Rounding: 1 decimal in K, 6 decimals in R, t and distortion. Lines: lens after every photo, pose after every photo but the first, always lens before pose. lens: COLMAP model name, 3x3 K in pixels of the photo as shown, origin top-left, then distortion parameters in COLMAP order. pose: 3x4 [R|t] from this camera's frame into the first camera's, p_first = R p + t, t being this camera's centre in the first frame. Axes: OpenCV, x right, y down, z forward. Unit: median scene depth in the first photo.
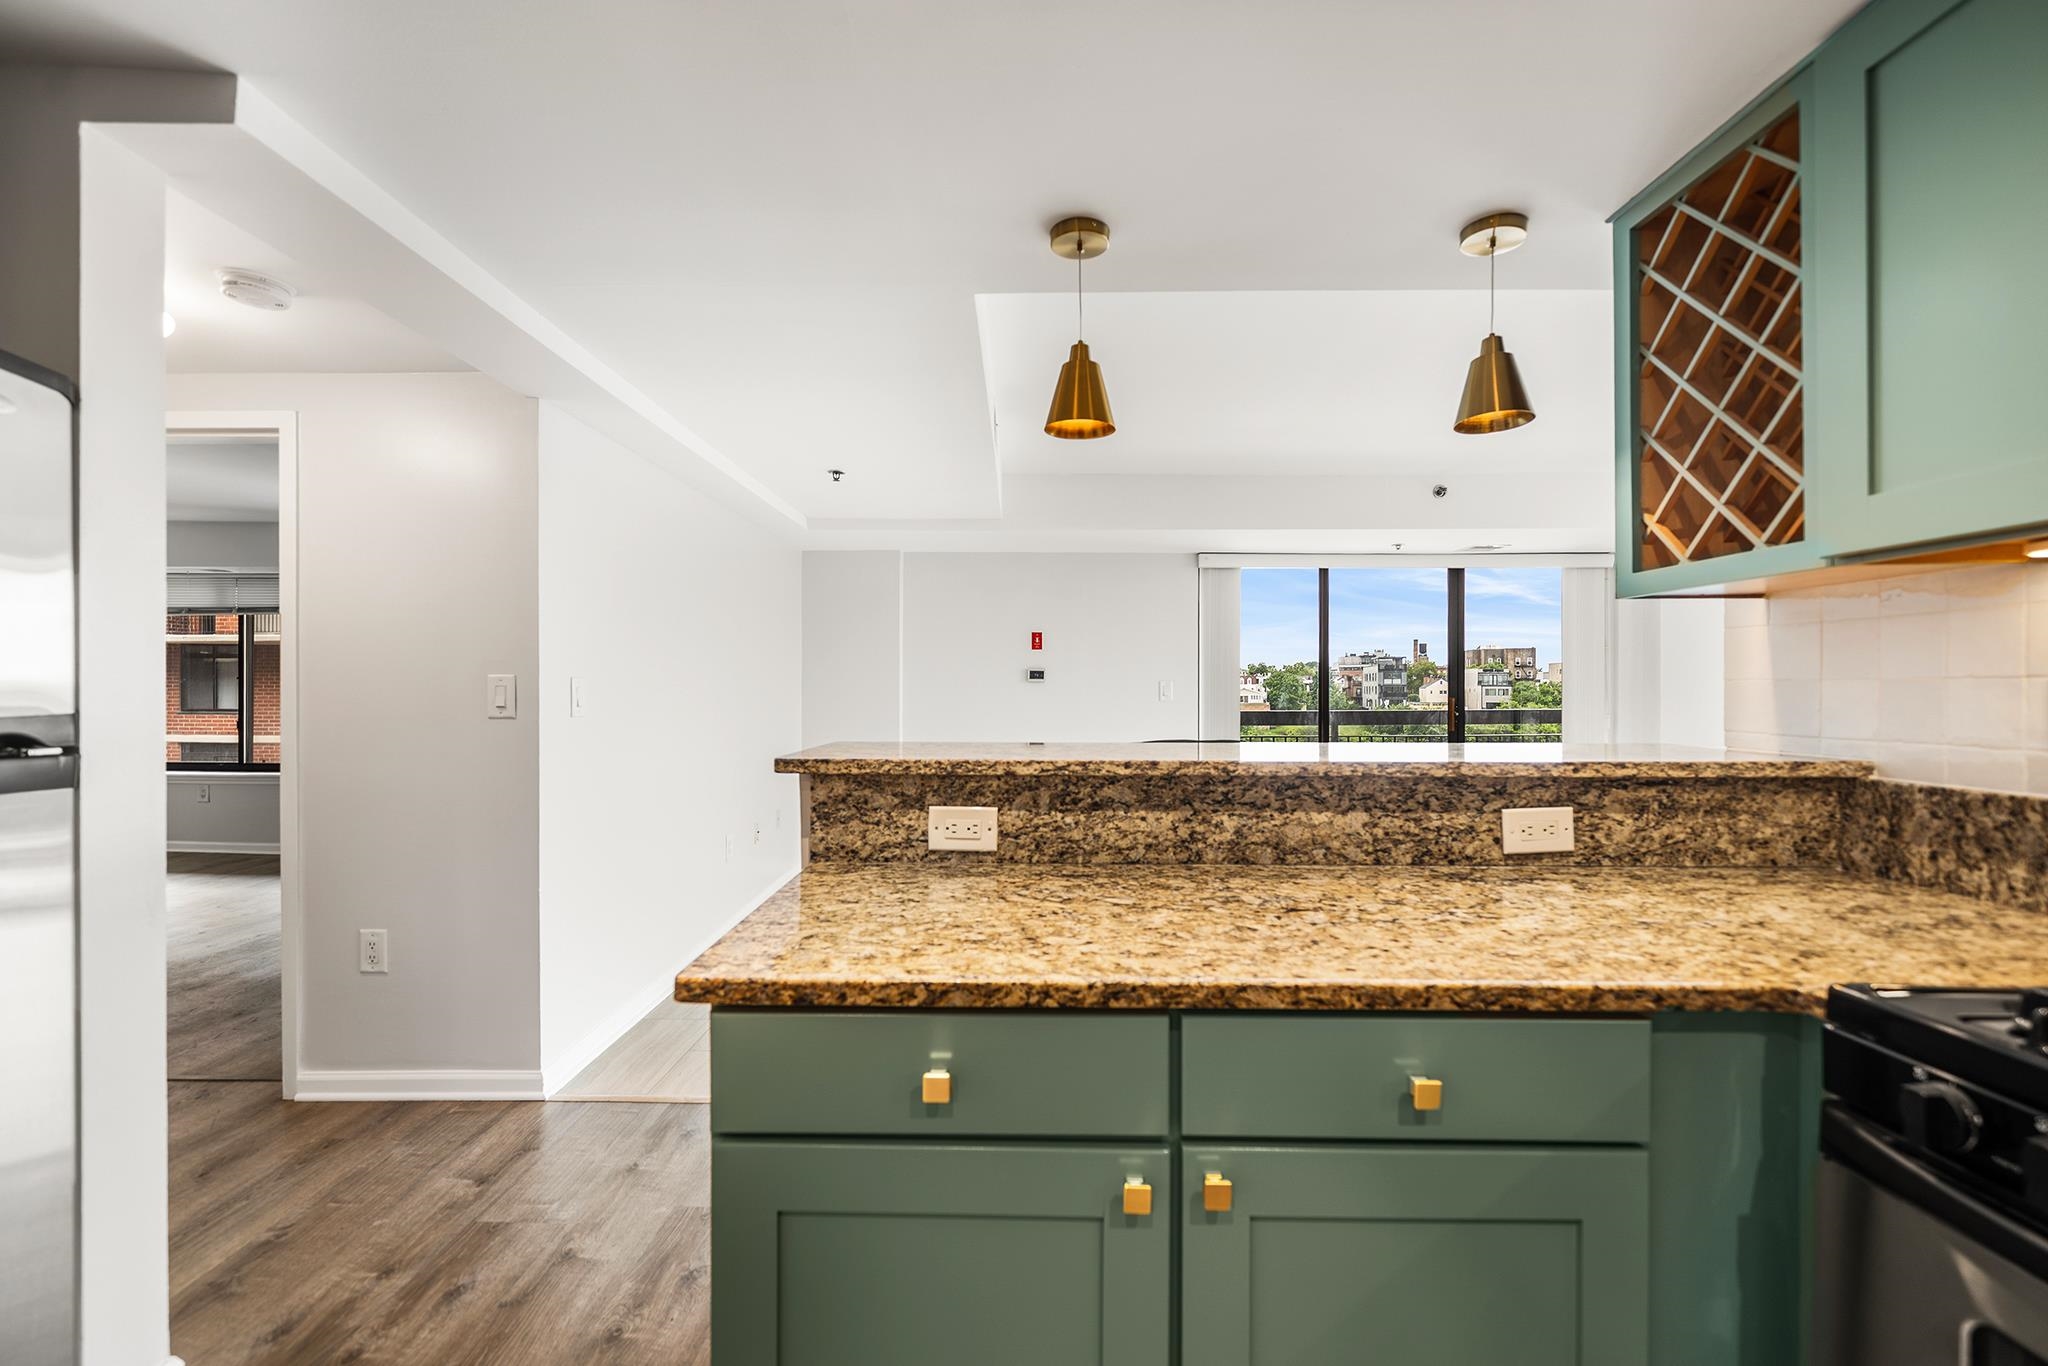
lens RADIAL K [[847.8, 0, 1020.4], [0, 847.8, 689.6], [0, 0, 1]] dist [-0.001780, -0.000212]
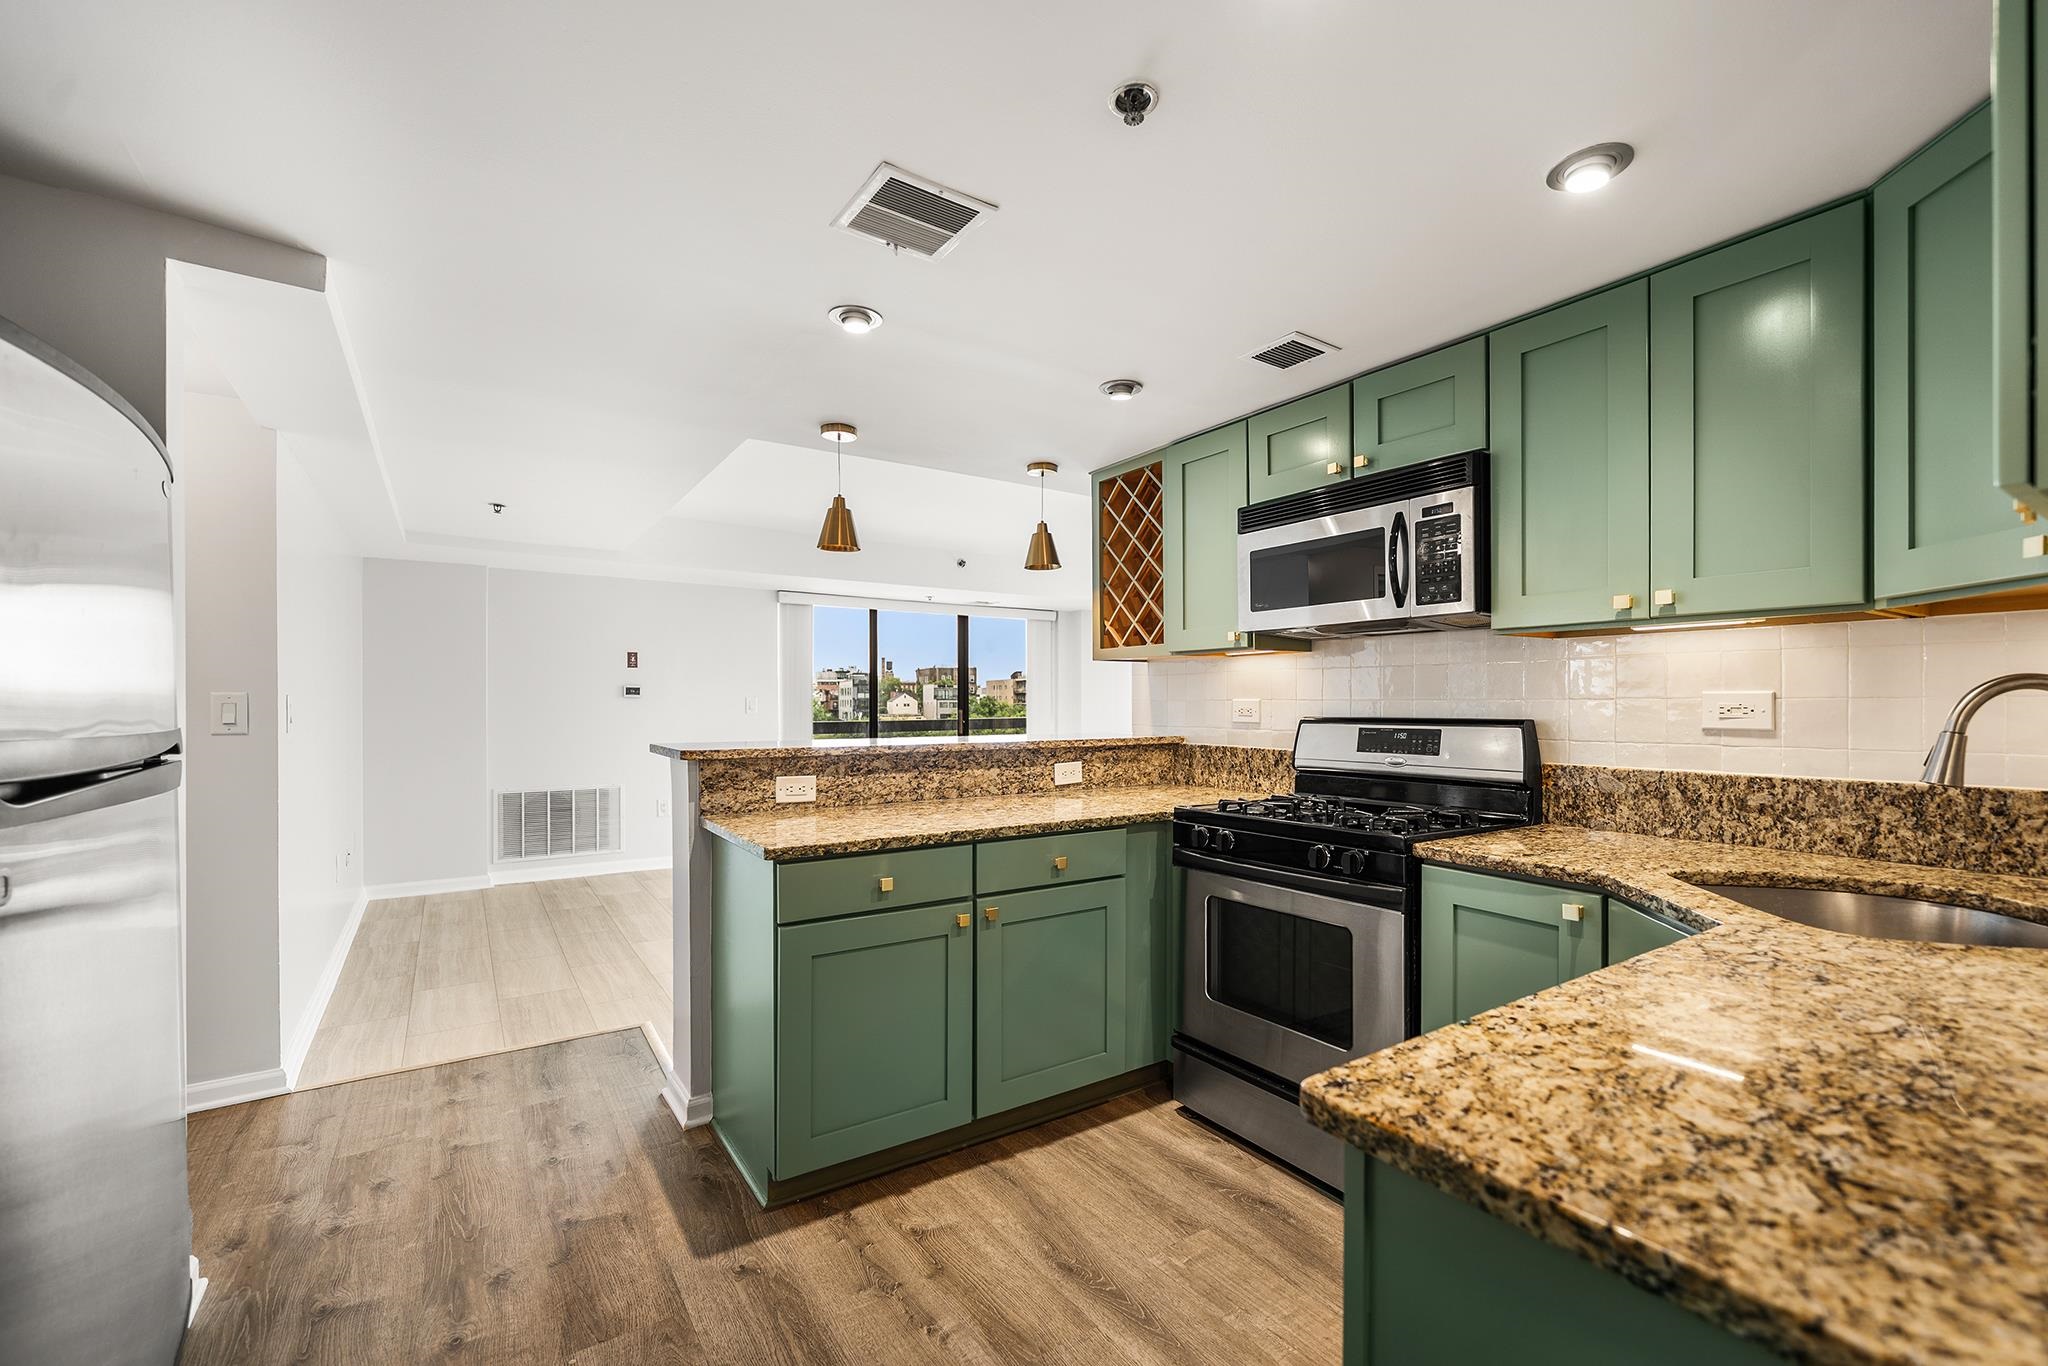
lens RADIAL K [[847.8, 0, 1021.9], [0, 847.8, 697.0], [0, 0, 1]] dist [-0.001780, -0.000212]
pose [[0.822275, 0.002902, 0.569082, -0.660675], [0.000957, 0.999979, -0.006483, -0.007011], [-0.569089, 0.005875, 0.822255, -0.639570]]
